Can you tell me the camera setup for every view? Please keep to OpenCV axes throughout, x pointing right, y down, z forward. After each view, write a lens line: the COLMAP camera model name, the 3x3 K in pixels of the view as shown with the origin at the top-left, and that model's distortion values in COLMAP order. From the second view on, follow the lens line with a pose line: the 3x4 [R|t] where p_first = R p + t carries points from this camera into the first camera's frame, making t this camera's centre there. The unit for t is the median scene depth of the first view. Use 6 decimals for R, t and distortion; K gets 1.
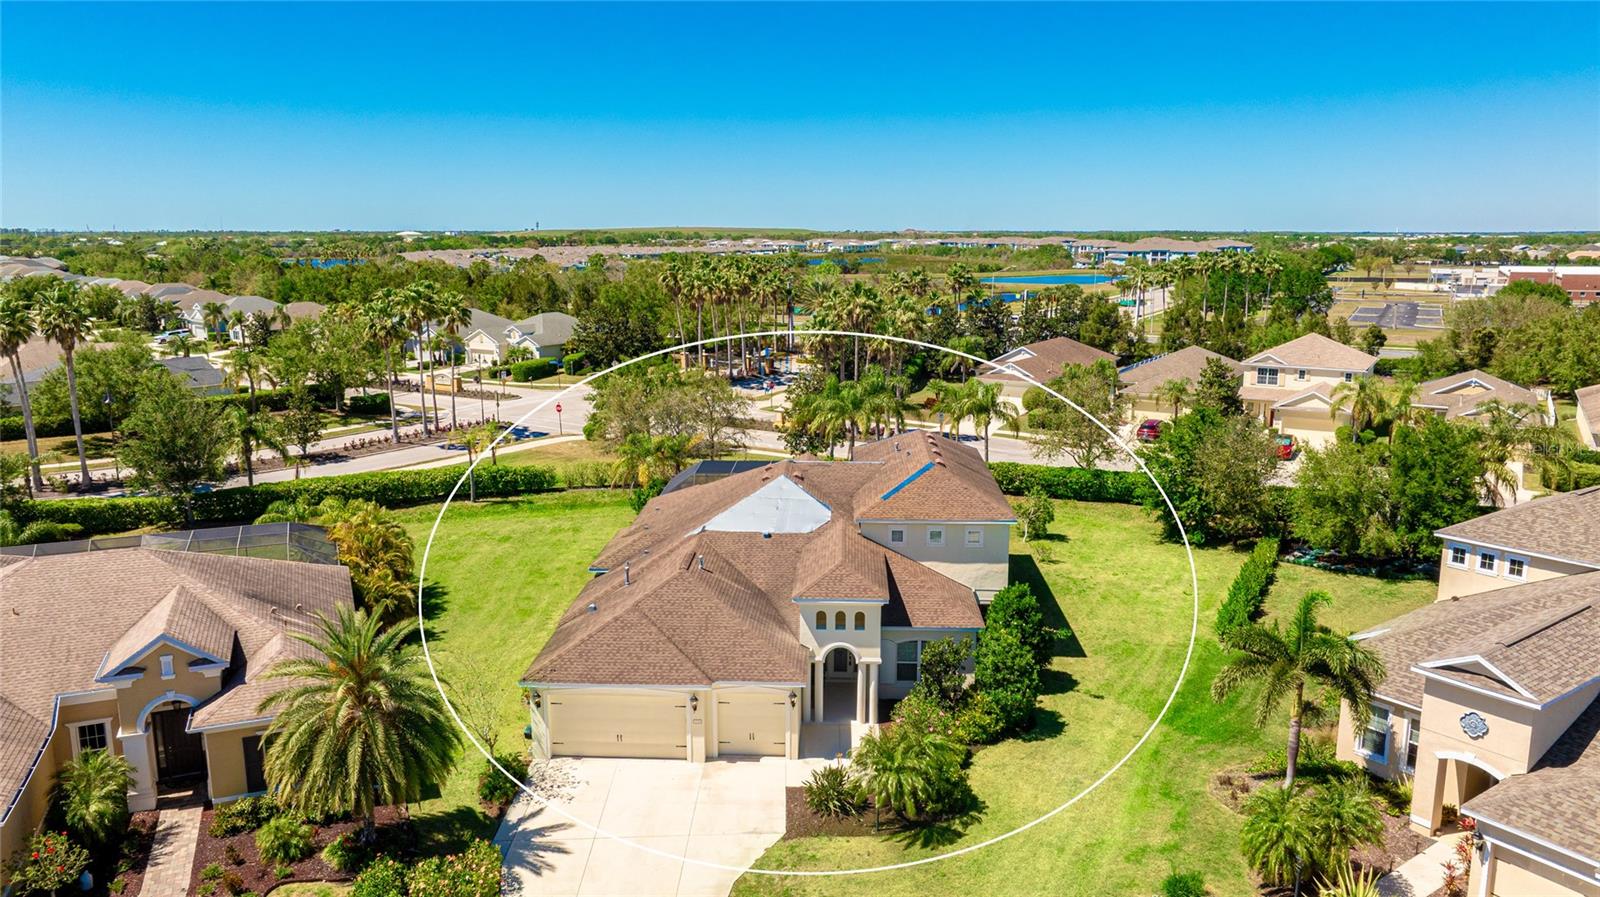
lens RADIAL K [[1125.1, 0, 792.5], [0, 1125.1, 452.8], [0, 0, 1]] dist [-0.064519, 0.062047]
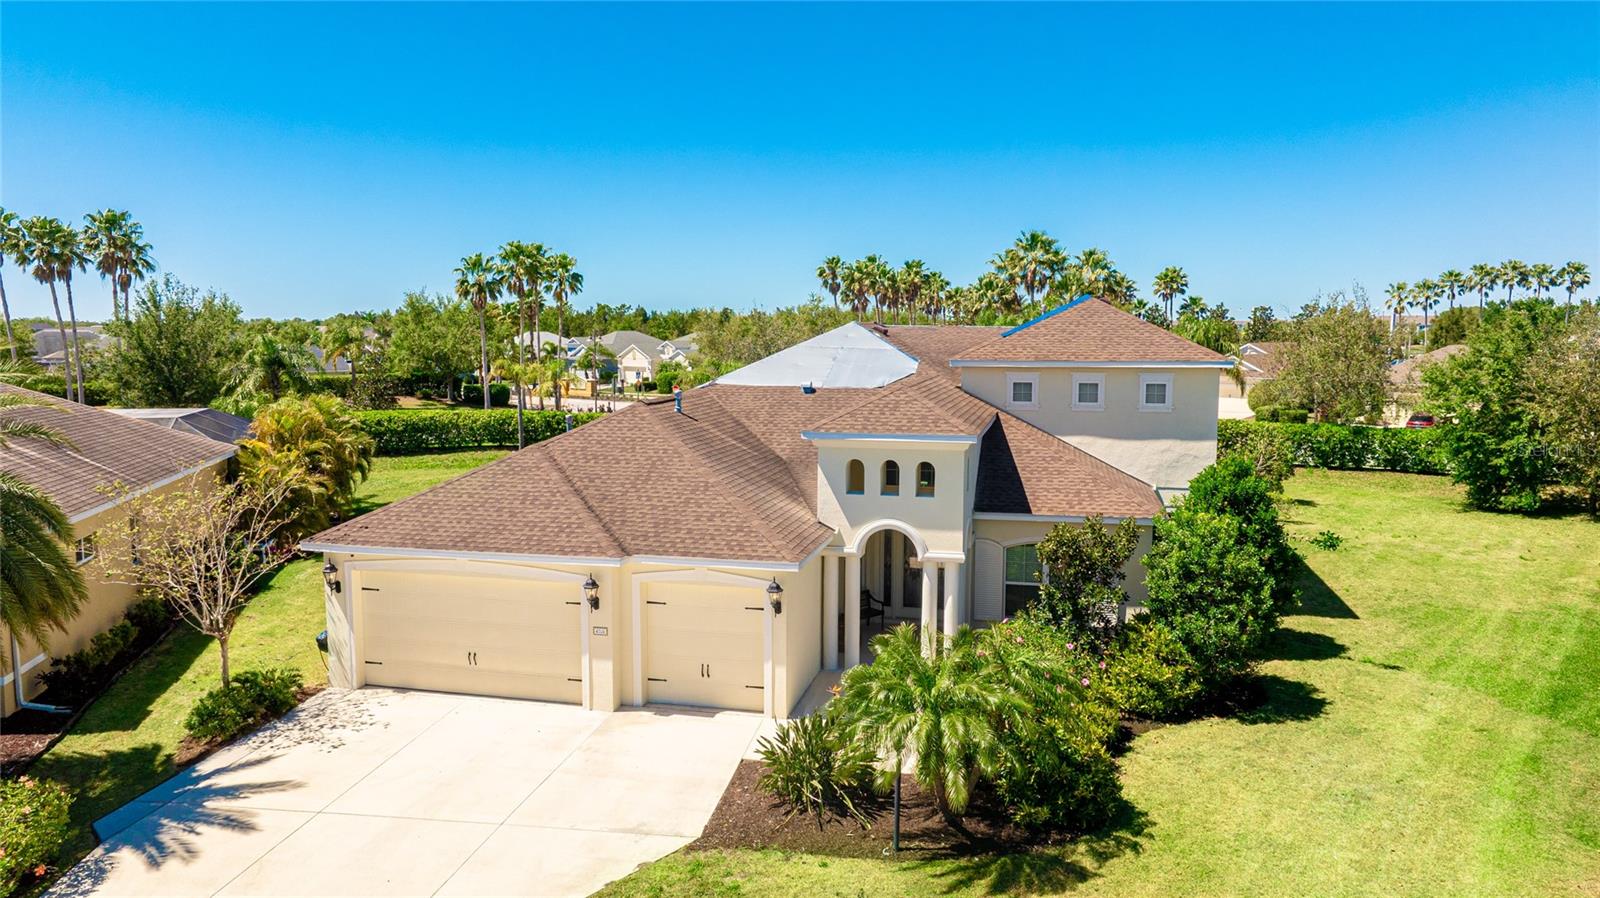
lens RADIAL K [[1125.1, 0, 792.5], [0, 1125.1, 453.3], [0, 0, 1]] dist [-0.064519, 0.062047]
pose [[0.982101, 0.020105, -0.187279, 0.099406], [-0.035750, 0.996110, -0.080538, 0.185450], [0.184932, 0.085791, 0.979000, 0.459922]]
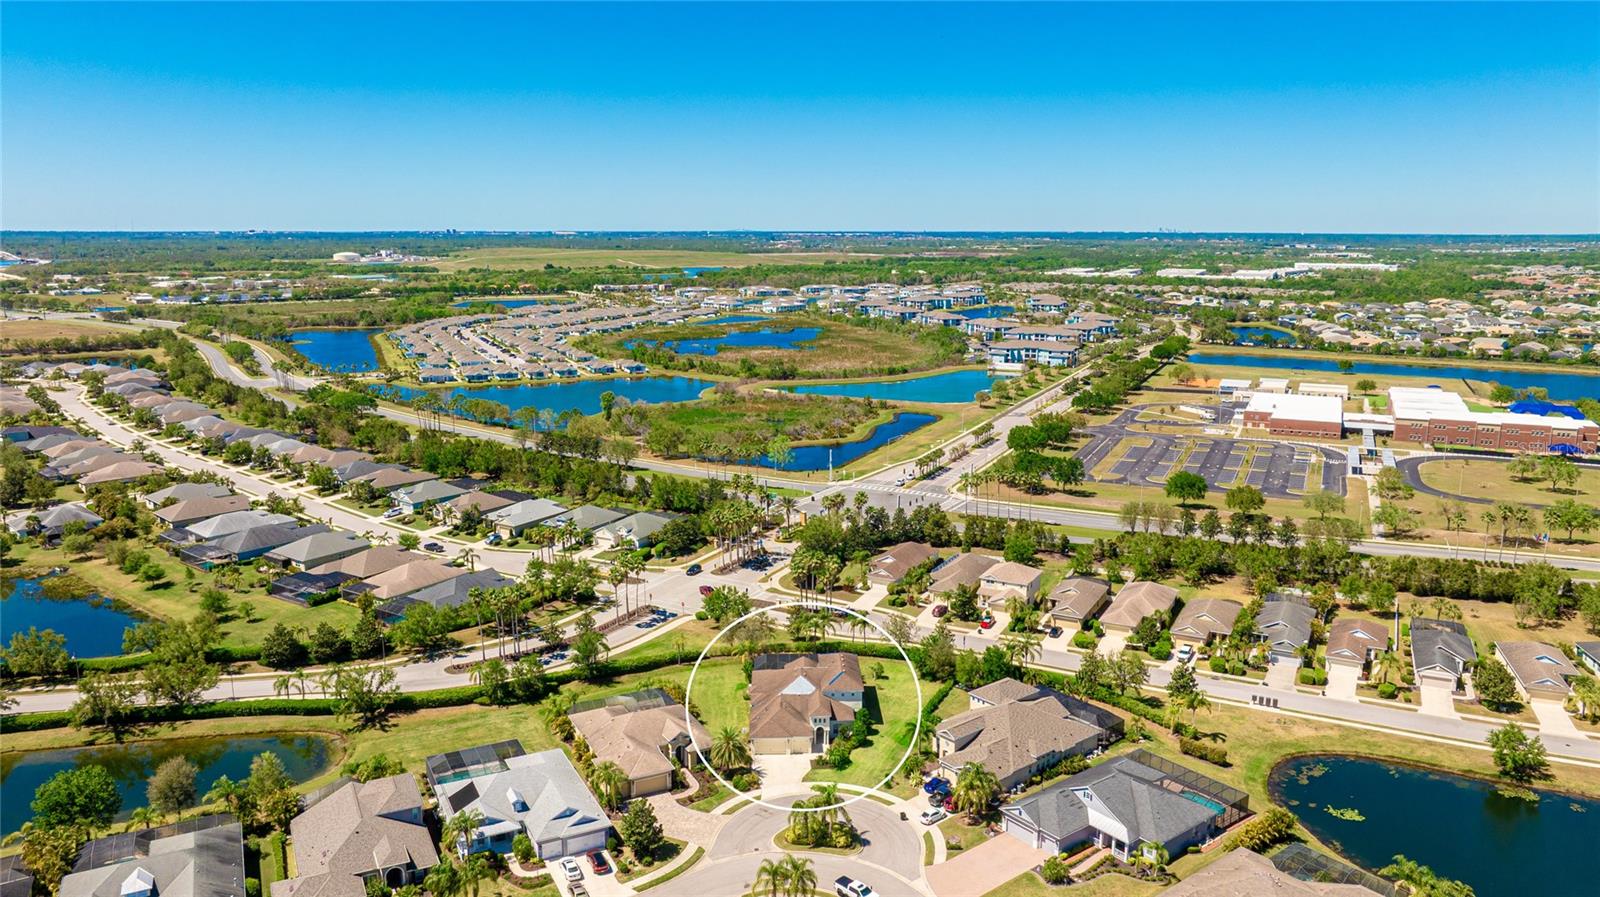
lens RADIAL K [[1125.1, 0, 792.5], [0, 1125.1, 452.8], [0, 0, 1]] dist [-0.064519, 0.062047]
pose [[0.997860, -0.015665, 0.063490, -0.321198], [0.015473, 0.999874, 0.003508, -0.898801], [-0.063537, -0.002518, 0.997976, -3.291524]]
